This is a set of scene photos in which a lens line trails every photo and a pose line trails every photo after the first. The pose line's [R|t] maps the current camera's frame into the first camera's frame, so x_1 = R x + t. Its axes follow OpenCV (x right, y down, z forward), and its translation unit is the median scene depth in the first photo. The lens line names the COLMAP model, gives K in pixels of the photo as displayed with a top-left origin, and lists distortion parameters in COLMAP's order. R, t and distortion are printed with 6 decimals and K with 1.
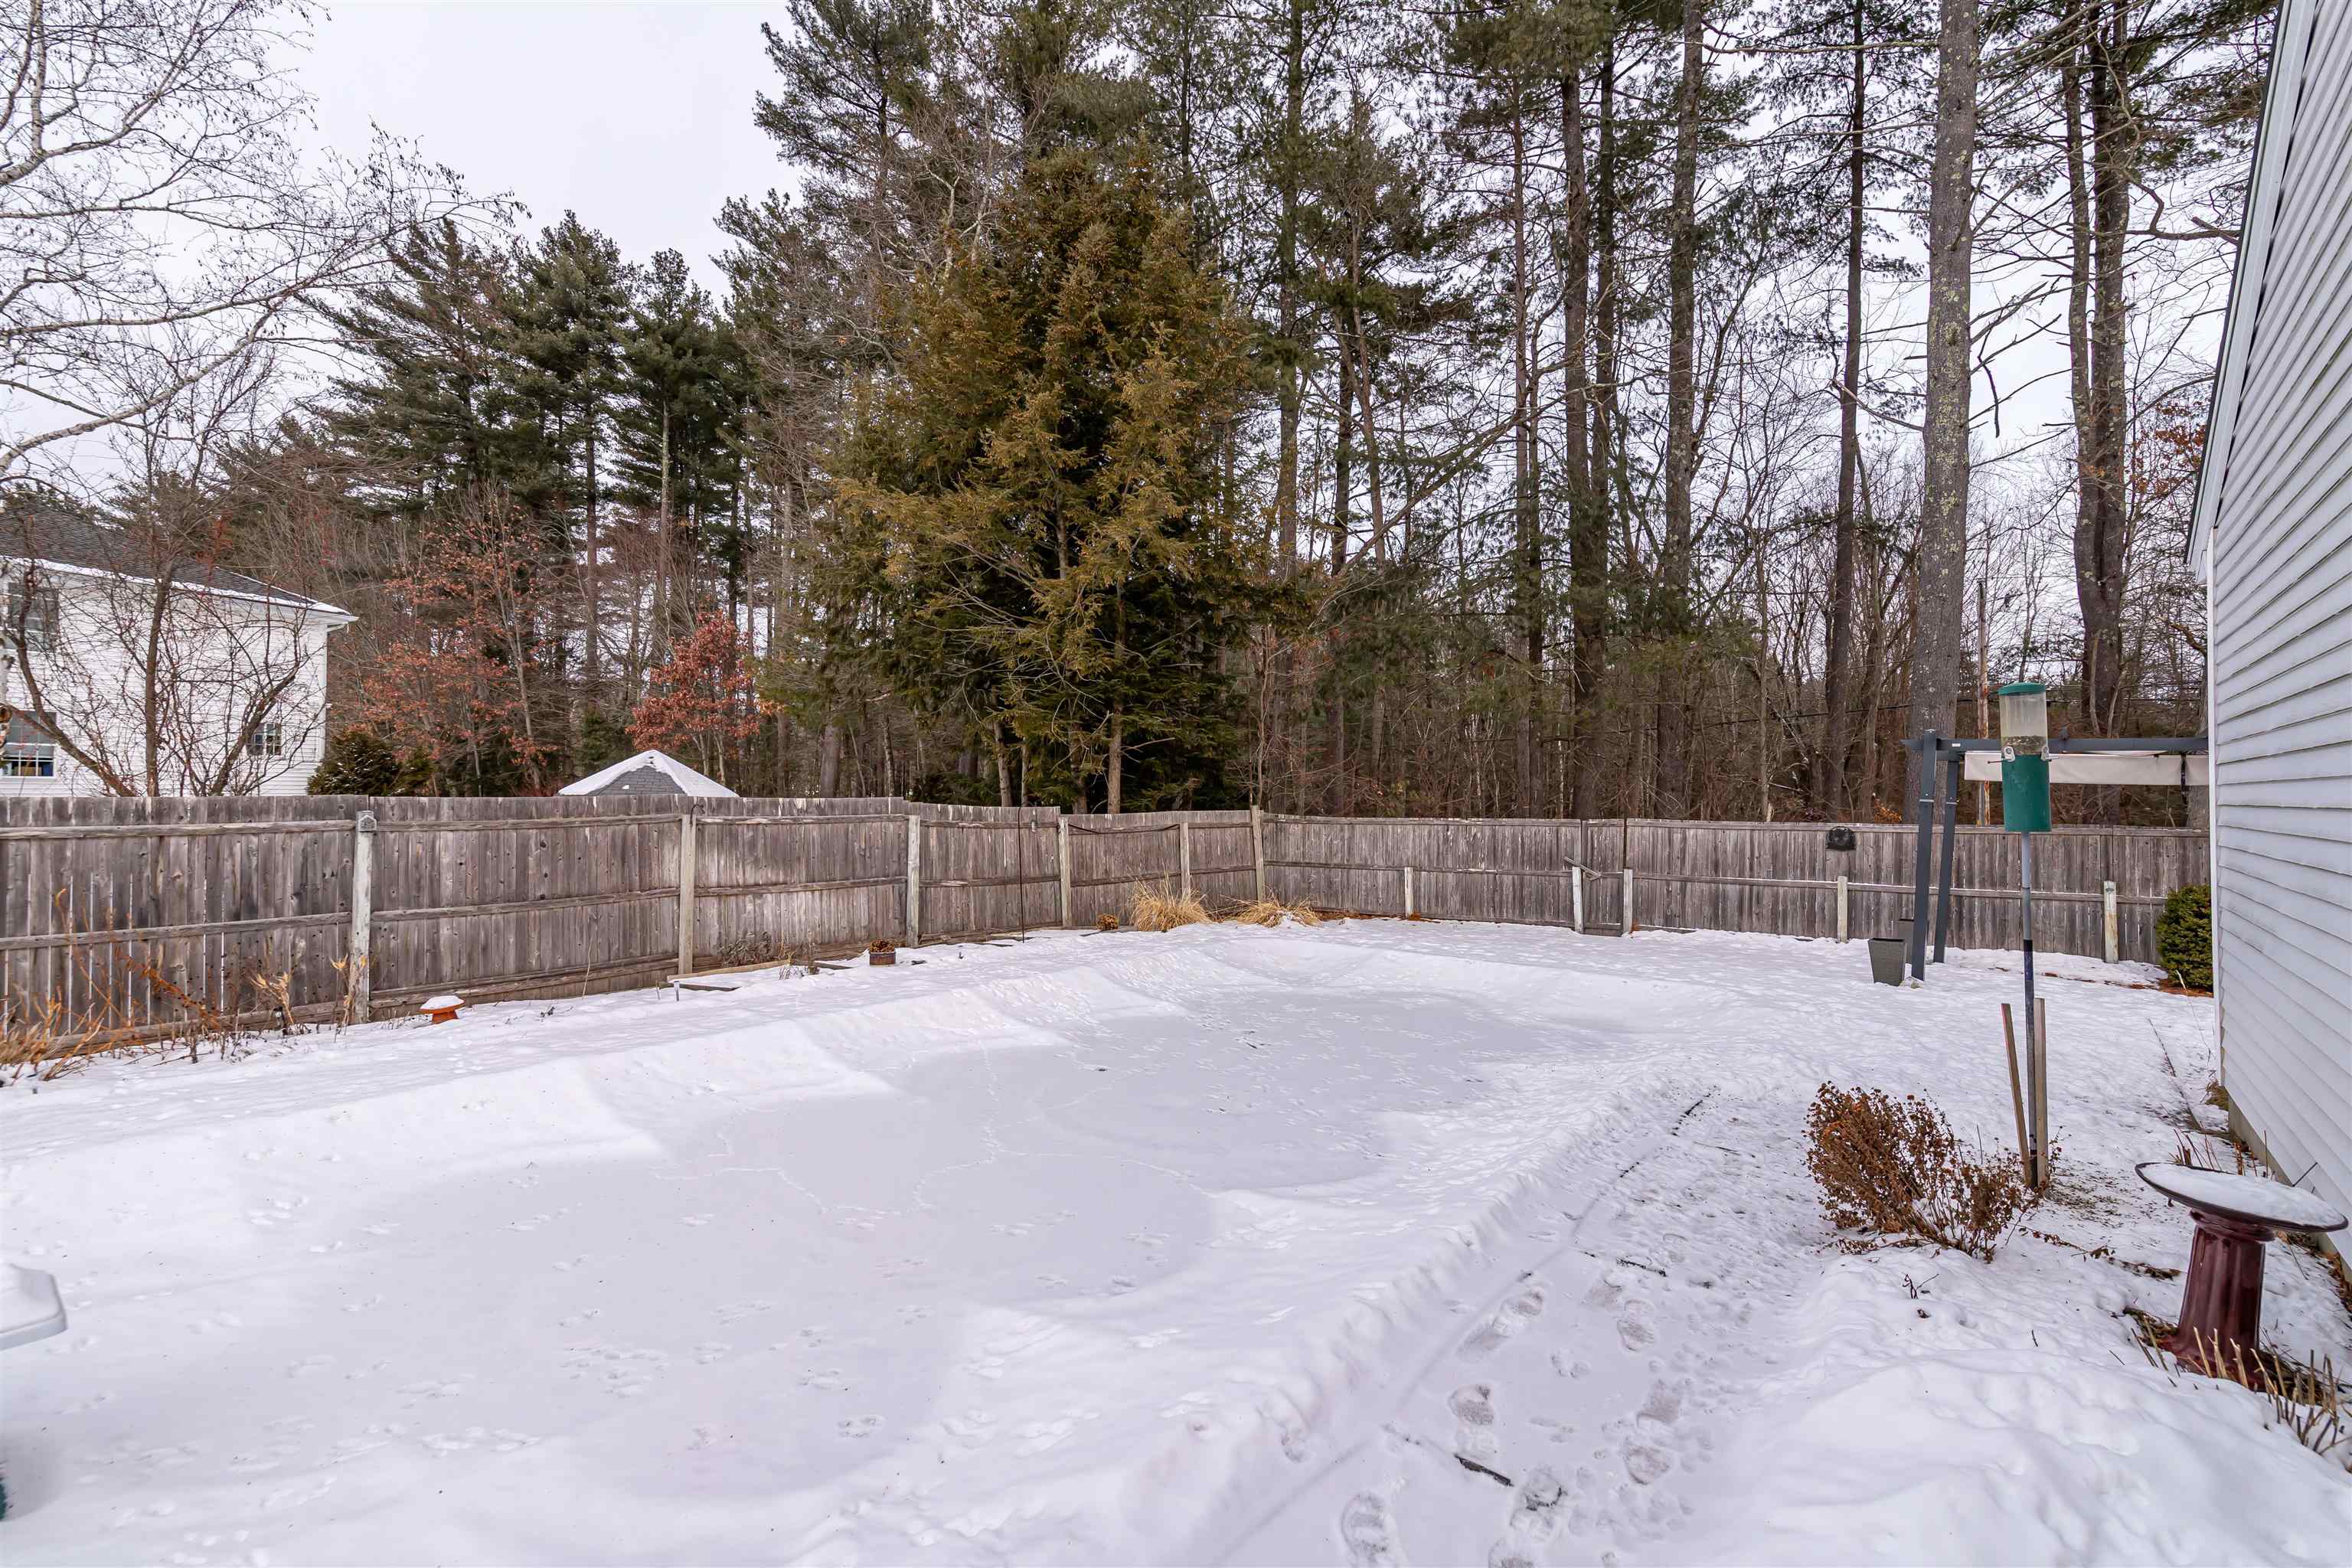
lens RADIAL K [[1039.0, 0, 1175.4], [0, 1039.0, 789.1], [0, 0, 1]] dist [-0.002754, 0.000214]
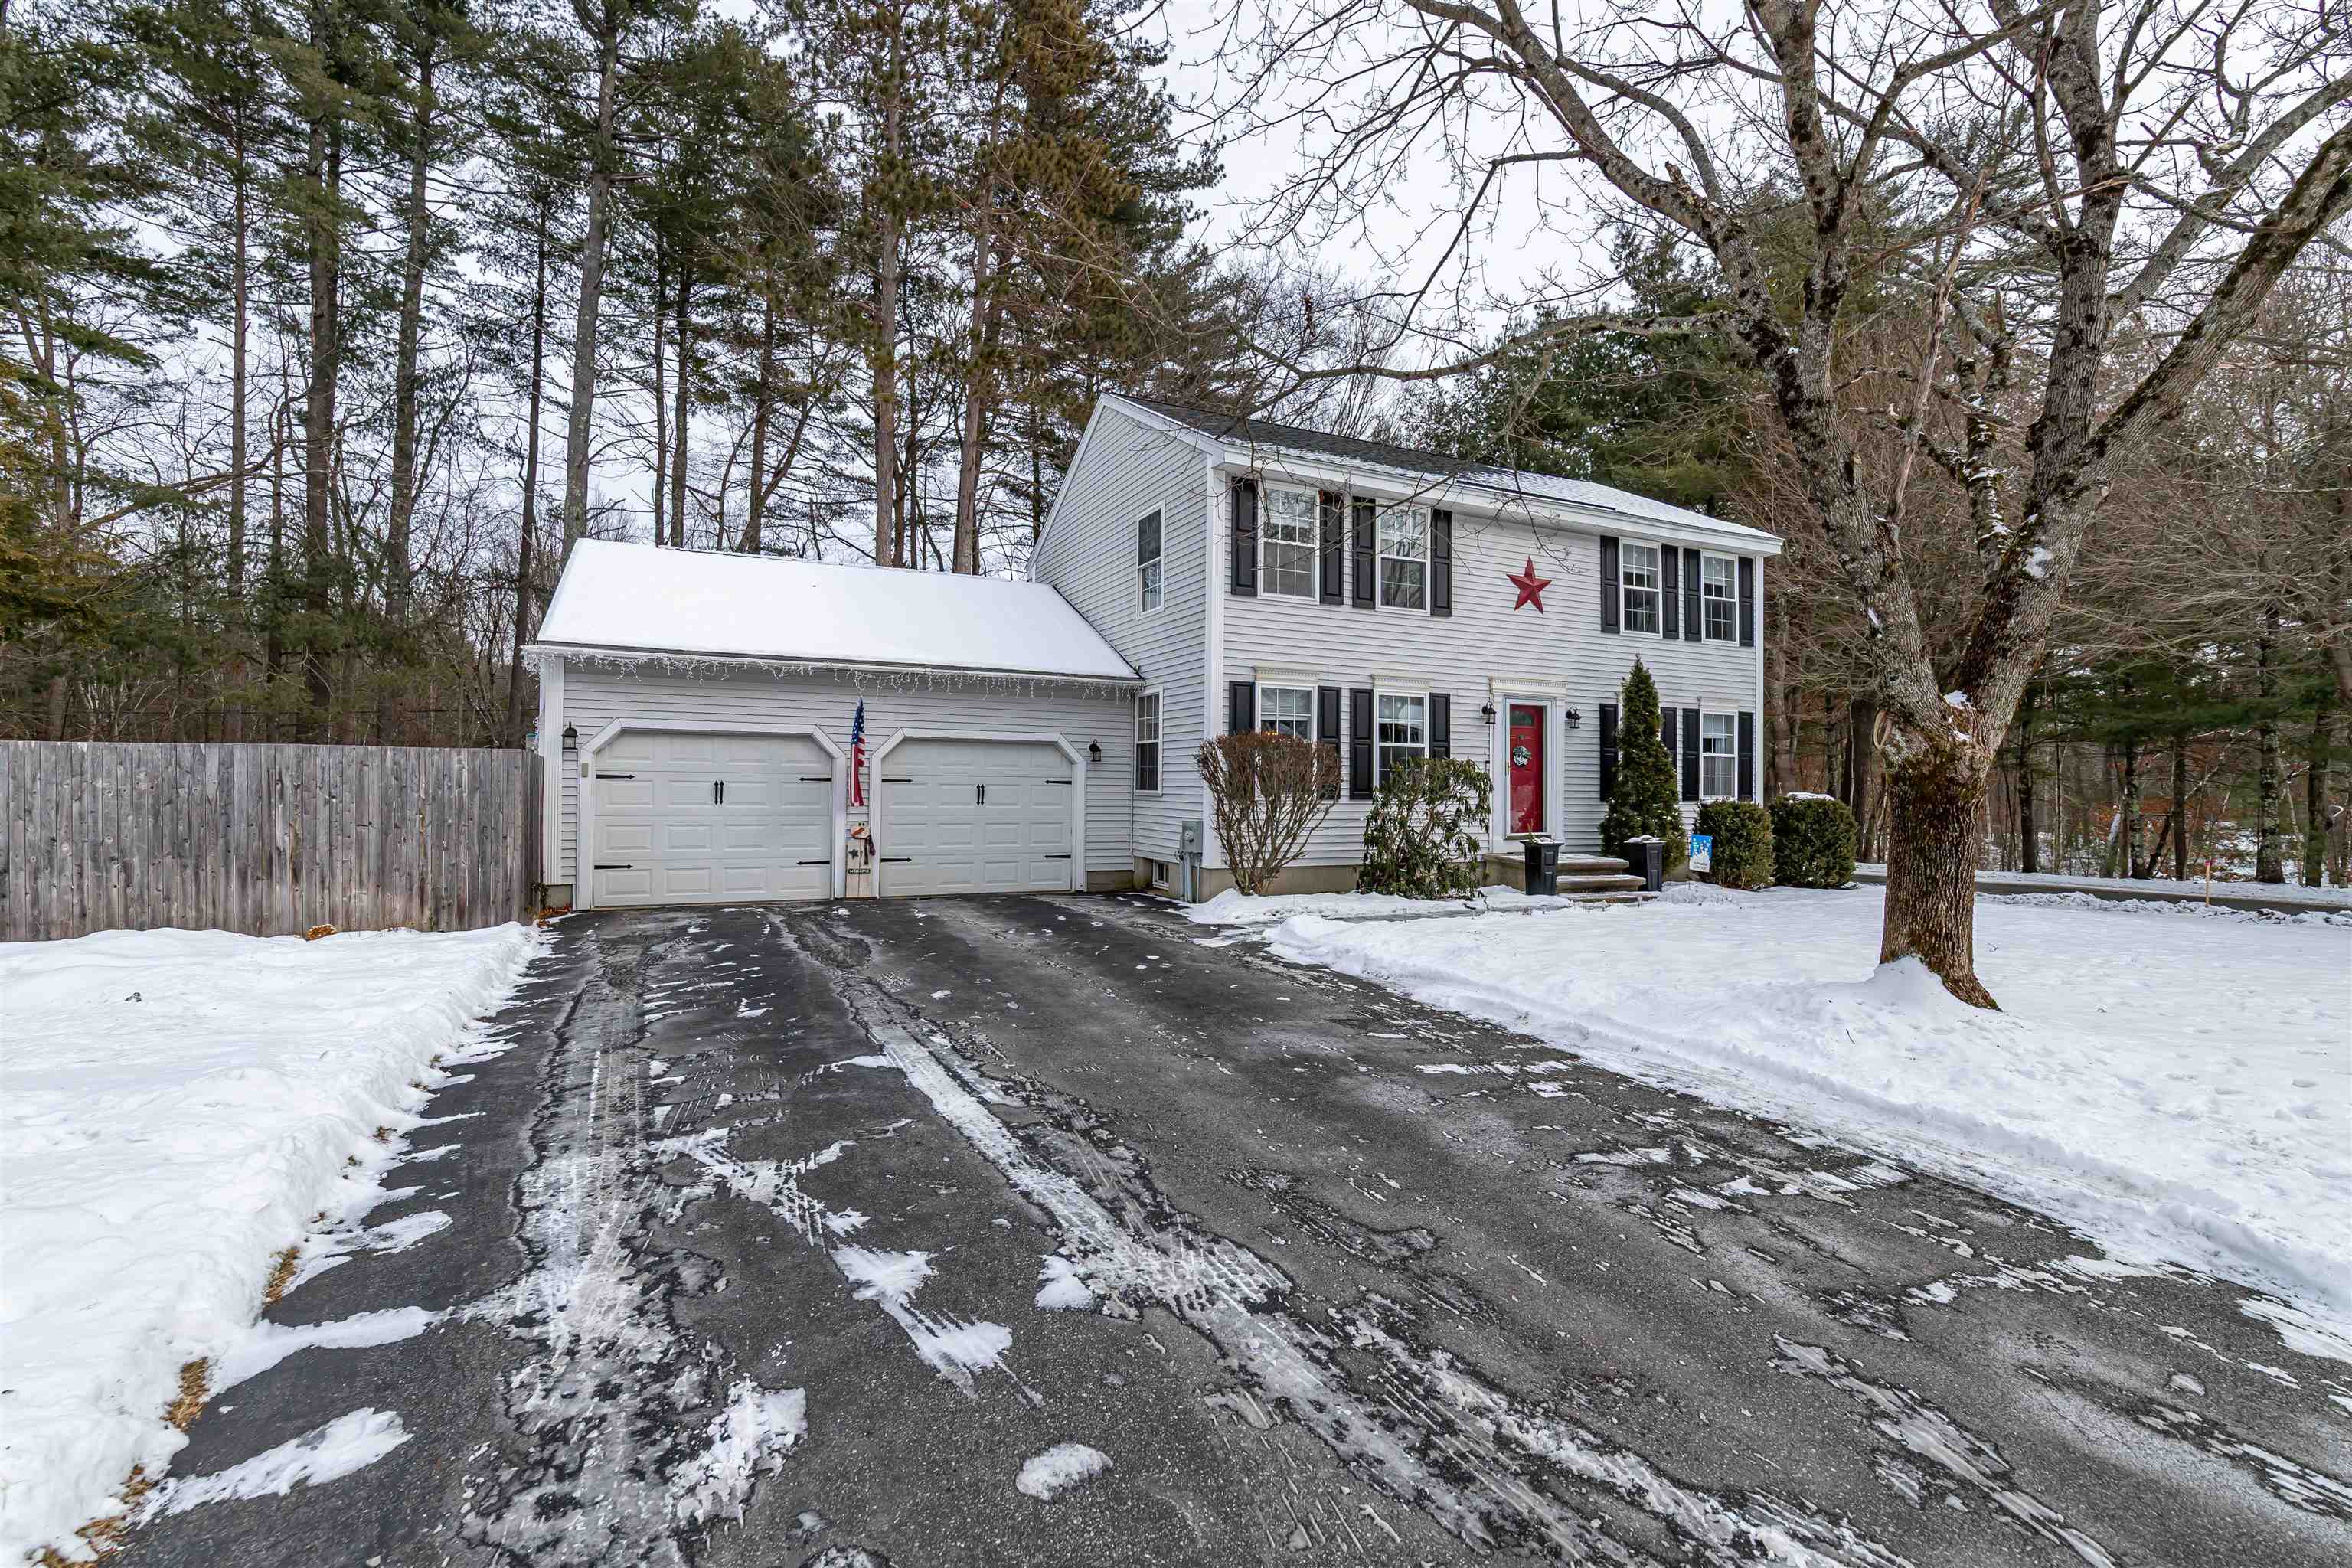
lens RADIAL K [[1039.0, 0, 1176.0], [0, 1039.0, 779.5], [0, 0, 1]] dist [-0.002754, 0.000214]
pose [[0.435616, 0.012467, 0.900046, -0.242494], [-0.015885, 0.999855, -0.006161, 0.007709], [-0.899992, -0.011613, 0.435751, -0.426490]]
